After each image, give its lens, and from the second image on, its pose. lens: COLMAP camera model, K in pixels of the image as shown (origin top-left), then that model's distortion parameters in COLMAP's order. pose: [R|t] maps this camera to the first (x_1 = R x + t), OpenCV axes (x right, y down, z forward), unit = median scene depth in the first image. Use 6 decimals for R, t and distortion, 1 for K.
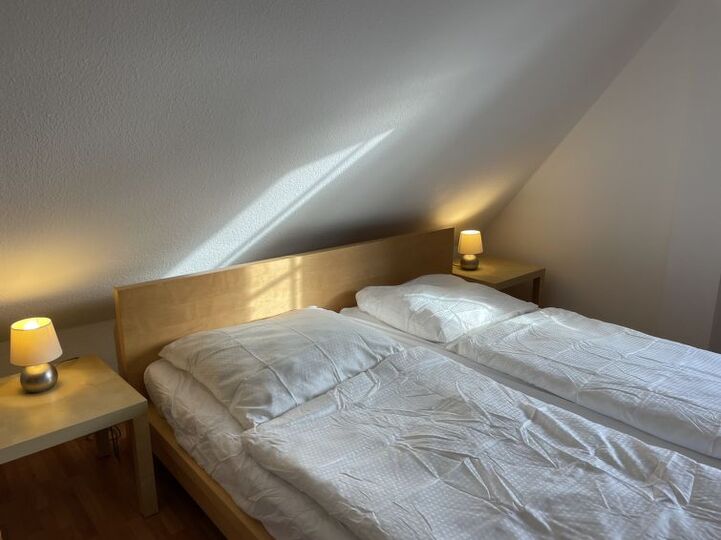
lens RADIAL K [[554.0, 0, 360.5], [0, 554.0, 270.0], [0, 0, 1]] dist [0.008125, -0.003081]
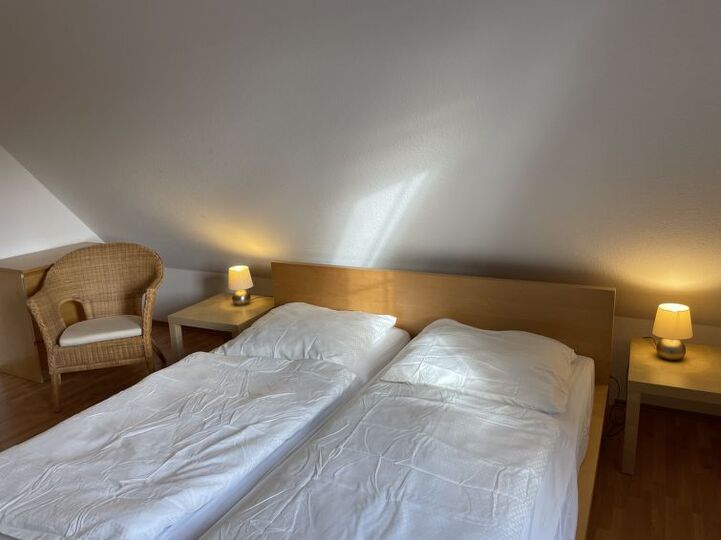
lens RADIAL K [[557.3, 0, 360.5], [0, 557.3, 270.0], [0, 0, 1]] dist [0.072490, -0.000296]
pose [[0.354453, 0.217342, -0.909464, 1.052923], [-0.183310, 0.969891, 0.160340, -0.230068], [0.916930, 0.109881, 0.383622, 0.527701]]
